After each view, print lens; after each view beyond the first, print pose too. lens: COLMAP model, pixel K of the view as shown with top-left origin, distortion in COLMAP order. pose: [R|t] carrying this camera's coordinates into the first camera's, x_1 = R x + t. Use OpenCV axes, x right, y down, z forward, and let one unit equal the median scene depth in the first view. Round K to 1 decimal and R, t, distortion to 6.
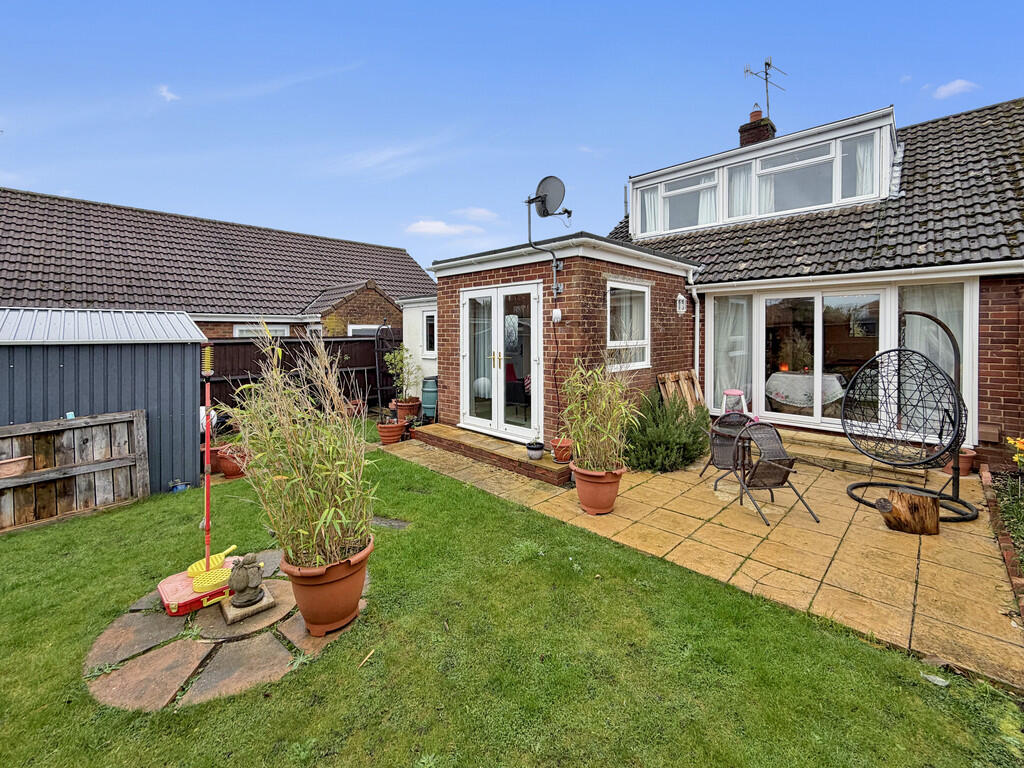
lens RADIAL K [[429.7, 0, 508.5], [0, 429.7, 337.3], [0, 0, 1]] dist [-0.000921, 0.000631]
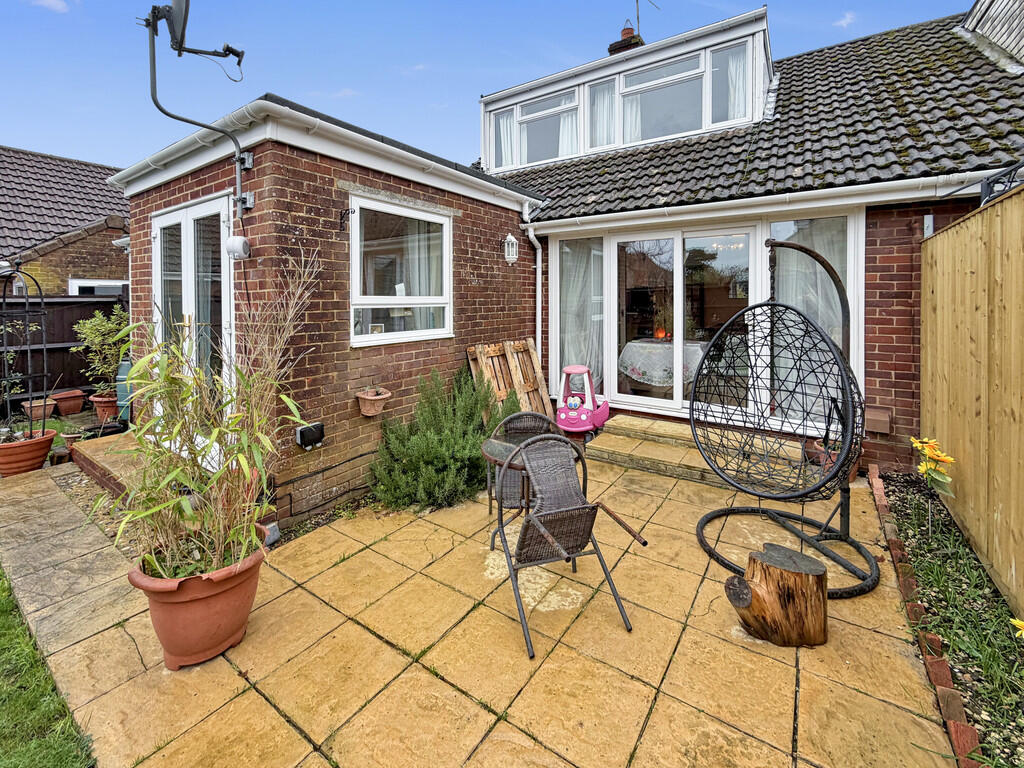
lens RADIAL K [[436.0, 0, 514.7], [0, 436.0, 303.4], [0, 0, 1]] dist [0.000757, -0.000539]
pose [[0.982112, -0.000635, 0.188295, 0.309362], [0.001439, 0.999990, -0.004130, 0.021356], [-0.188291, 0.004327, 0.982104, 0.321587]]
